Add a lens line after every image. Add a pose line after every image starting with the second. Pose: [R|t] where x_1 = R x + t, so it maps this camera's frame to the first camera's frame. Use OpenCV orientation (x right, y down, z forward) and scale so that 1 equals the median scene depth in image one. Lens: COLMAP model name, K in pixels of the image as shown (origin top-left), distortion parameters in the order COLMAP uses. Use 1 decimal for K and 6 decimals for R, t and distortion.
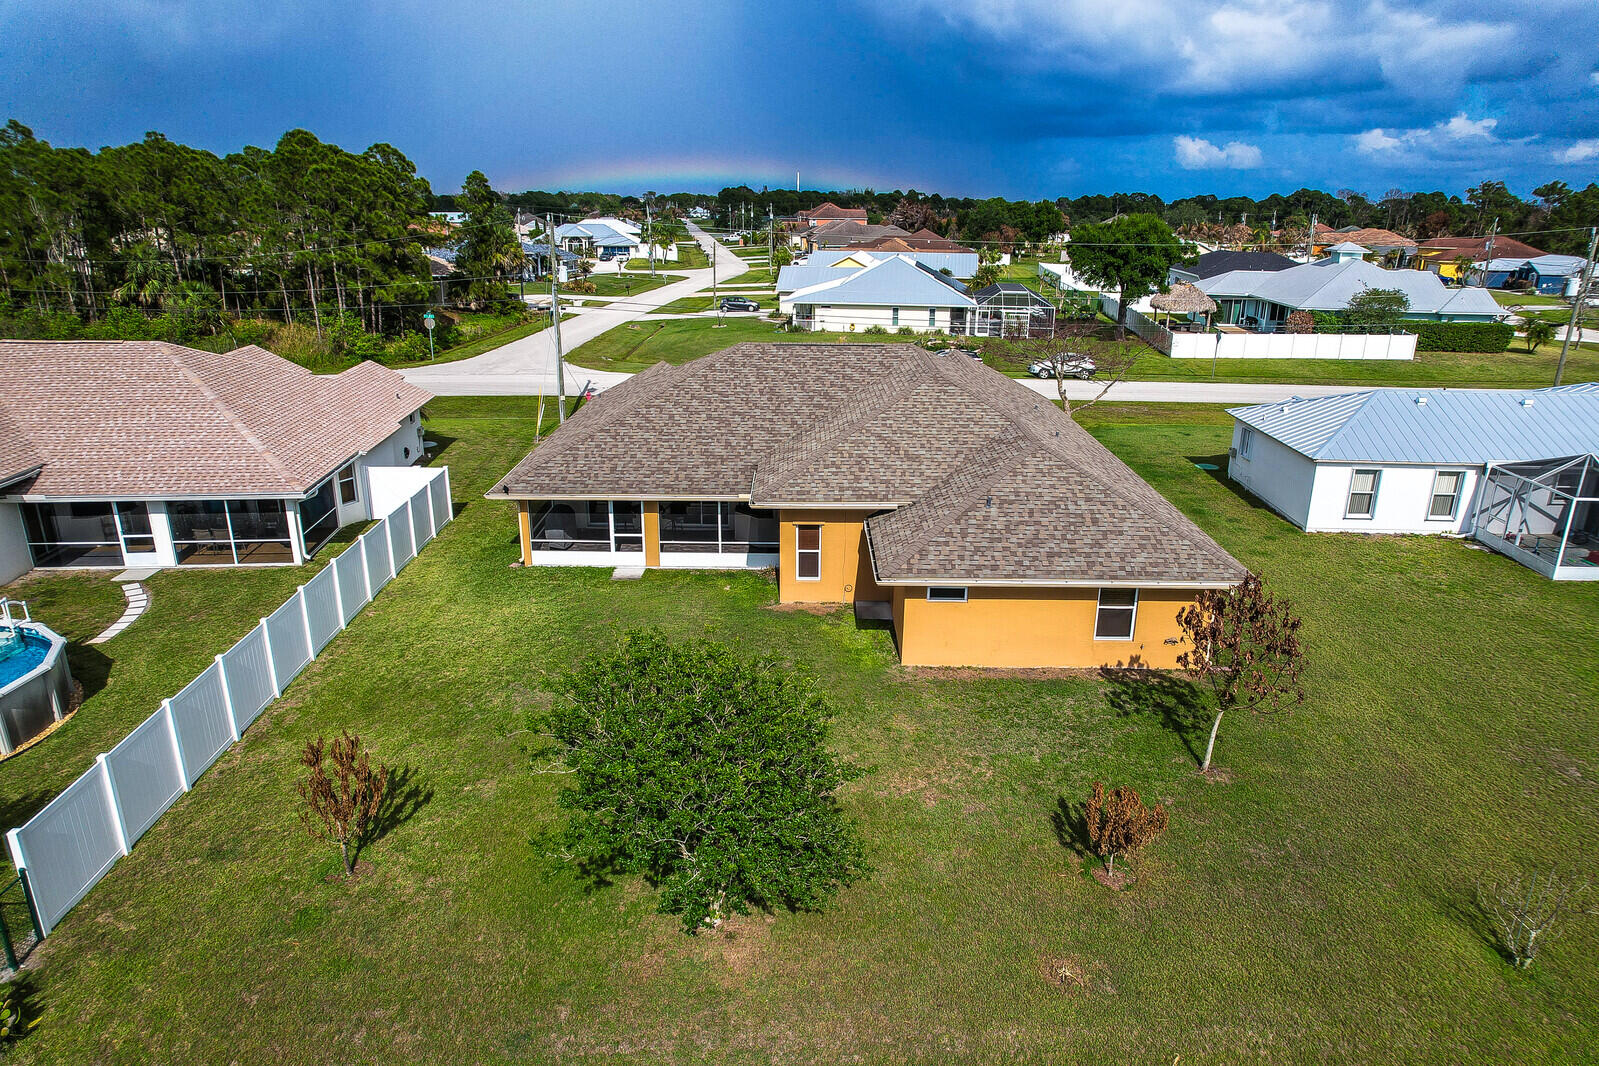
lens RADIAL K [[1040.1, 0, 791.7], [0, 1040.1, 535.3], [0, 0, 1]] dist [-0.039426, 0.029297]
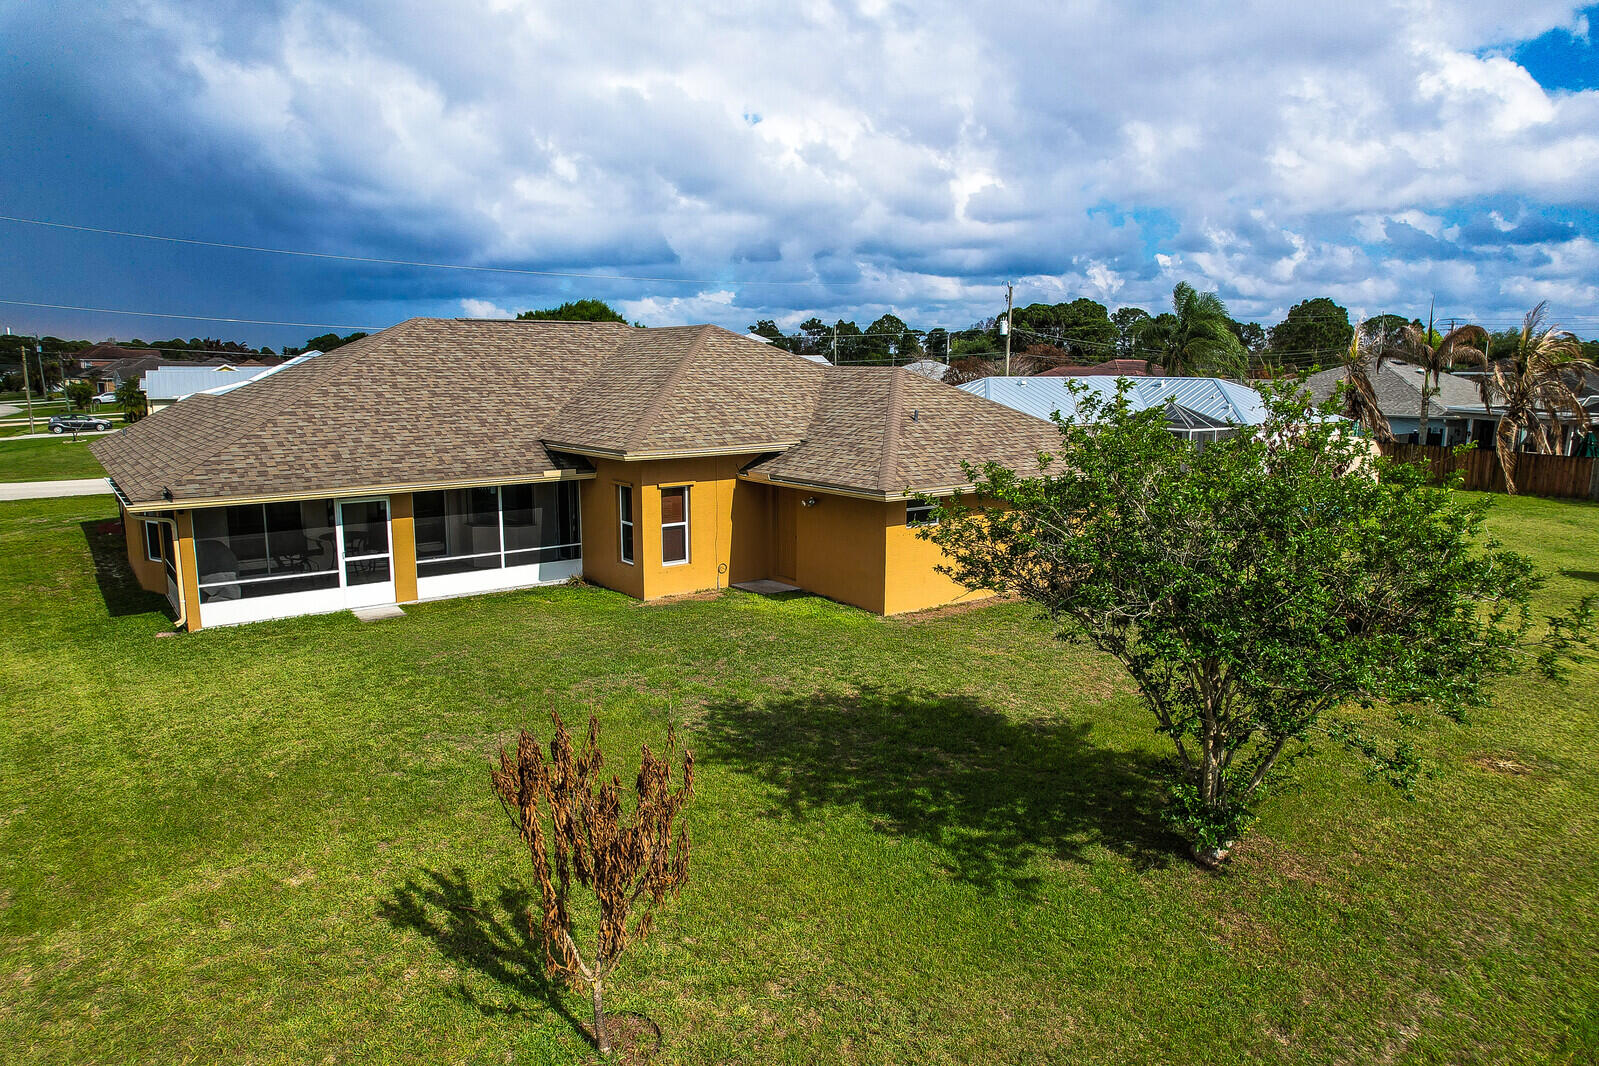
lens RADIAL K [[1040.1, 0, 802.4], [0, 1040.1, 525.7], [0, 0, 1]] dist [-0.039426, 0.029297]
pose [[0.809782, -0.102457, 0.577717, -0.300195], [0.192101, 0.976663, -0.096057, 0.092991], [-0.554393, 0.188765, 0.810566, 0.301734]]
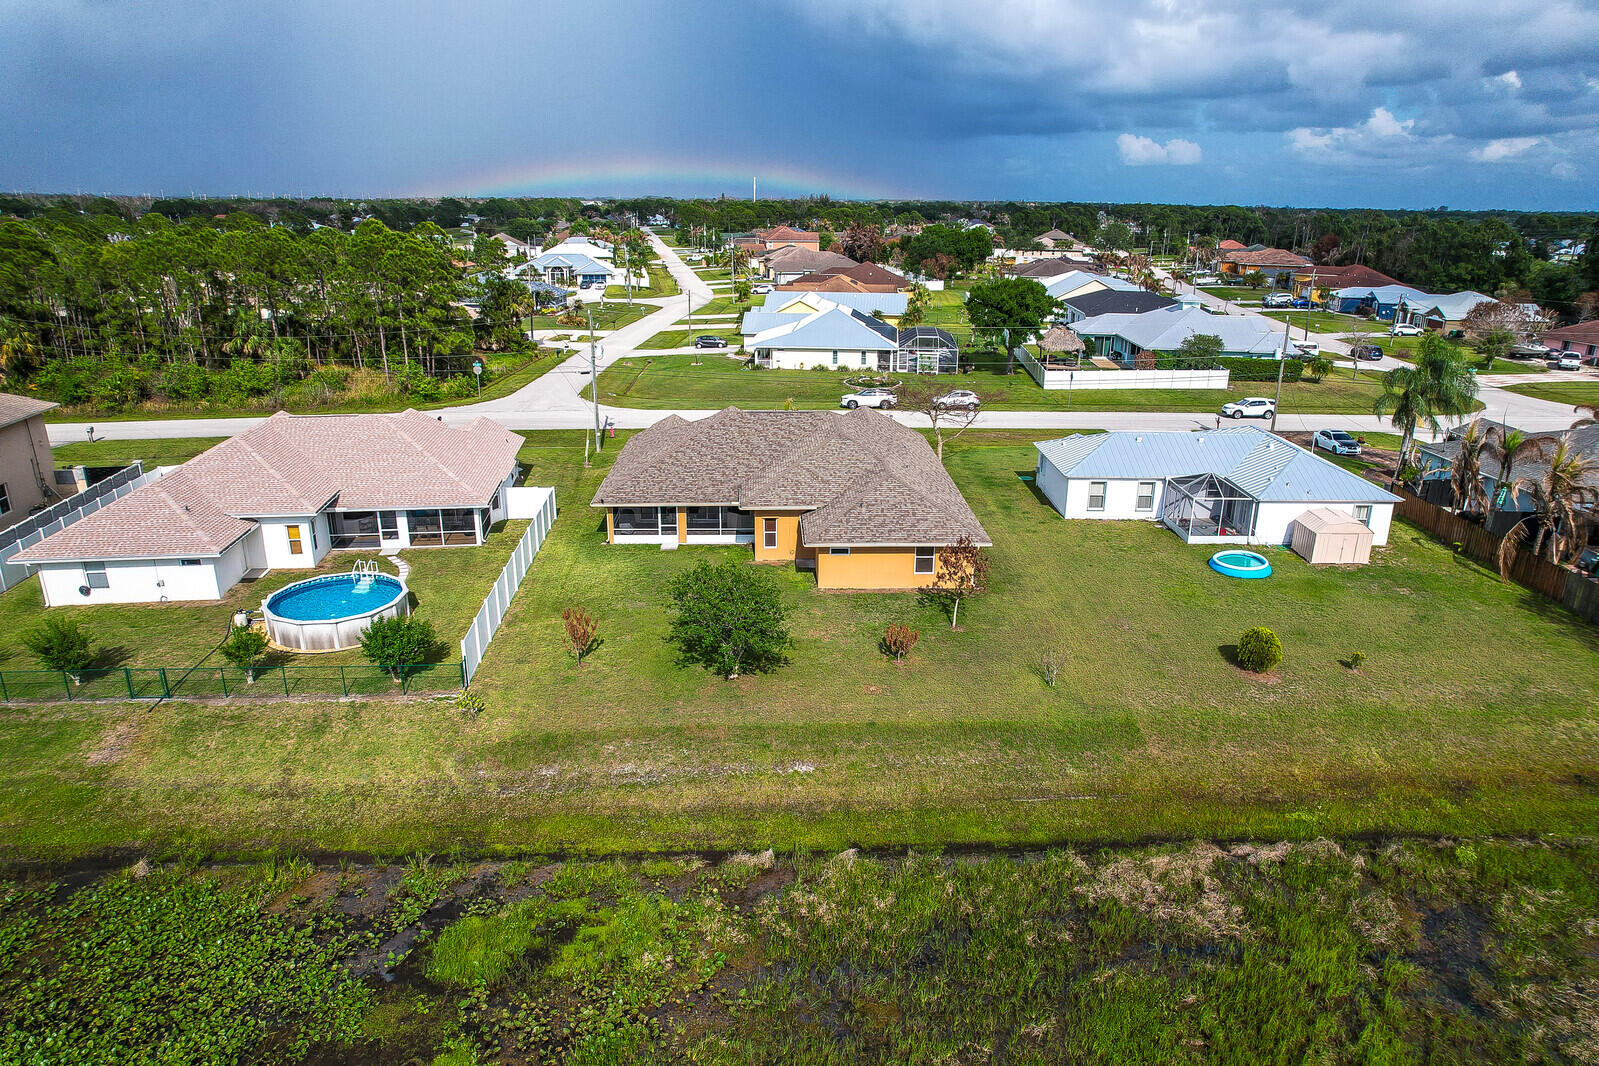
lens RADIAL K [[1040.1, 0, 795.6], [0, 1040.1, 542.8], [0, 0, 1]] dist [-0.039426, 0.029297]
pose [[0.999055, -0.014782, 0.040876, -0.013204], [0.014388, 0.999847, 0.009922, 0.014243], [-0.041016, -0.009325, 0.999115, -0.758823]]
